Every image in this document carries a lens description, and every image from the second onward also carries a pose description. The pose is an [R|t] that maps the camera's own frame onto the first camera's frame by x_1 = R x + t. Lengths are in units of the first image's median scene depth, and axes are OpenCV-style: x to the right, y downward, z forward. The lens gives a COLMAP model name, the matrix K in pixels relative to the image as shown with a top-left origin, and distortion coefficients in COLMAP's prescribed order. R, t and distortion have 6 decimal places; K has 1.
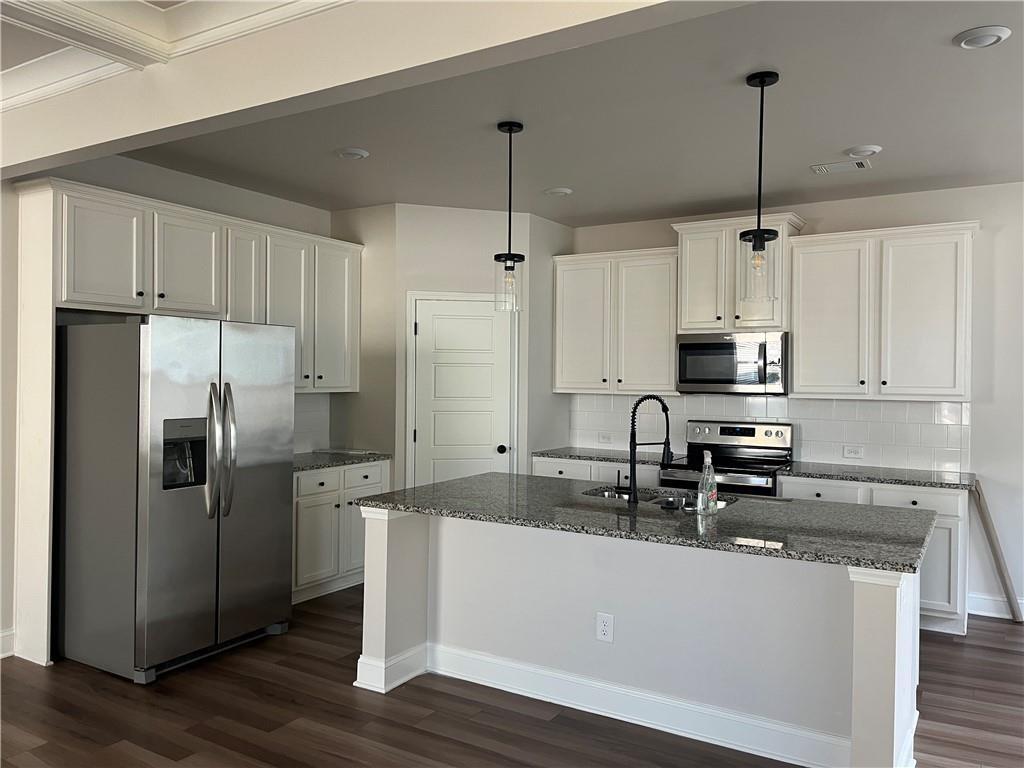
lens RADIAL K [[771.6, 0, 513.8], [0, 771.6, 376.4], [0, 0, 1]] dist [0.046785, 0.001295]
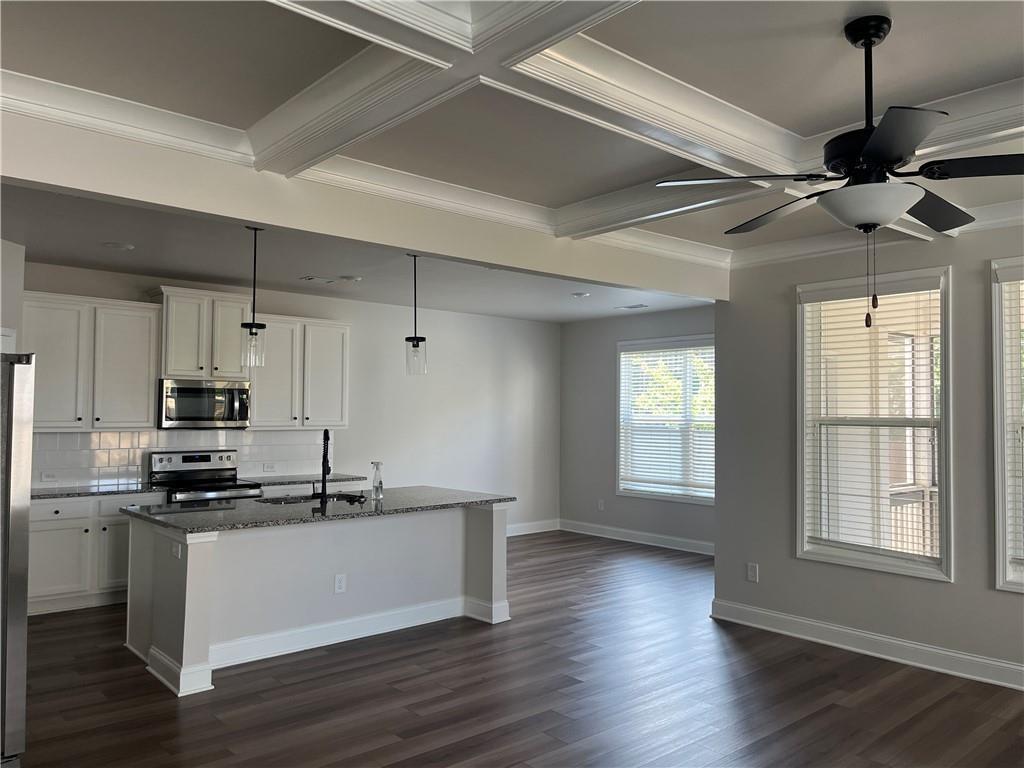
lens RADIAL K [[771.6, 0, 515.0], [0, 771.6, 387.5], [0, 0, 1]] dist [0.046785, 0.001295]
pose [[0.308643, 0.027289, 0.950786, -0.817413], [-0.004967, 0.999621, -0.027078, -0.013152], [-0.951165, 0.003635, 0.308661, 0.139004]]
